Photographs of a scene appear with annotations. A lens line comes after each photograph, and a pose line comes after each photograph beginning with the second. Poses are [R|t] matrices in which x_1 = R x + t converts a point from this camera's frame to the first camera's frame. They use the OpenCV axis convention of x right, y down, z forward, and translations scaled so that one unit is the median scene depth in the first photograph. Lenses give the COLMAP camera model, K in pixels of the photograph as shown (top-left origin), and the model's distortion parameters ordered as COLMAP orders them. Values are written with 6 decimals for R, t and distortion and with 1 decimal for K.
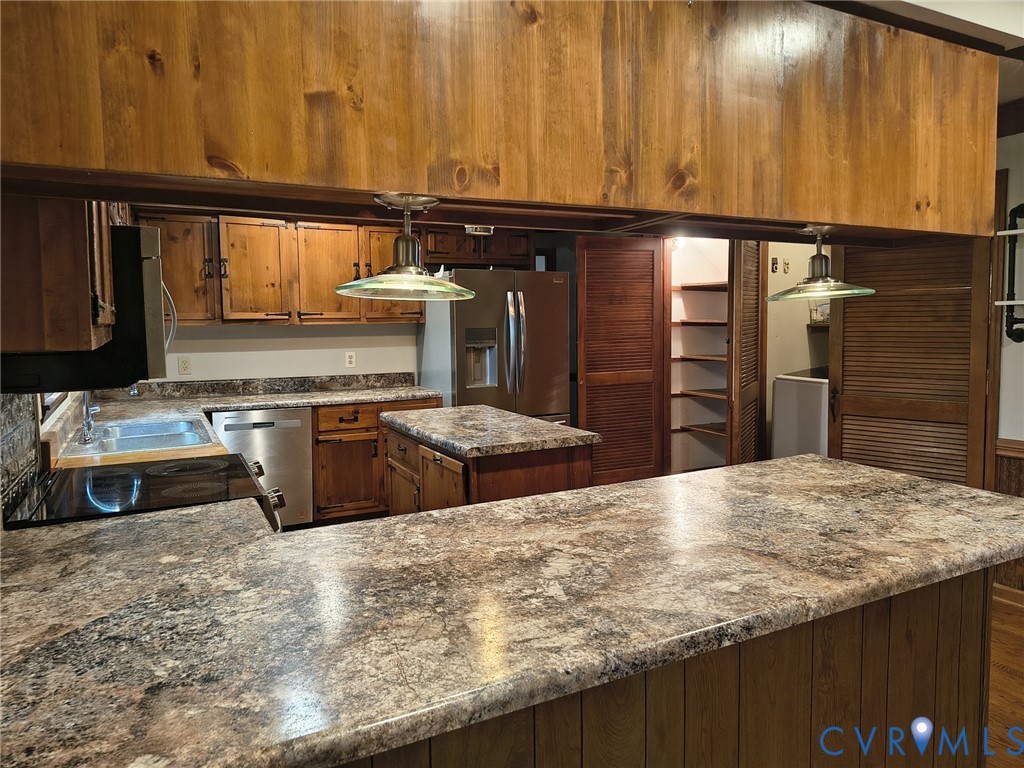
lens RADIAL K [[729.5, 0, 512.7], [0, 729.5, 374.6], [0, 0, 1]] dist [0.034598, -0.010237]
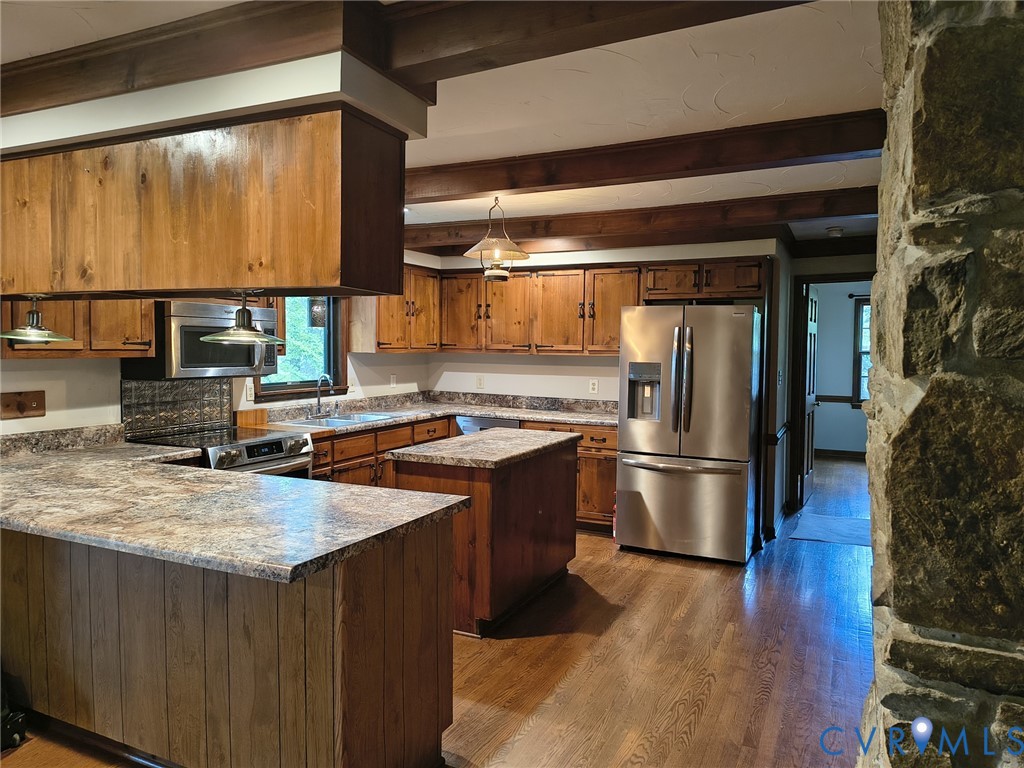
lens RADIAL K [[729.5, 0, 511.6], [0, 729.5, 391.0], [0, 0, 1]] dist [0.034598, -0.010237]
pose [[0.561634, 0.070903, -0.824342, 1.725729], [-0.083090, 0.996118, 0.029068, -0.096309], [0.823203, 0.052169, 0.565346, 0.670716]]
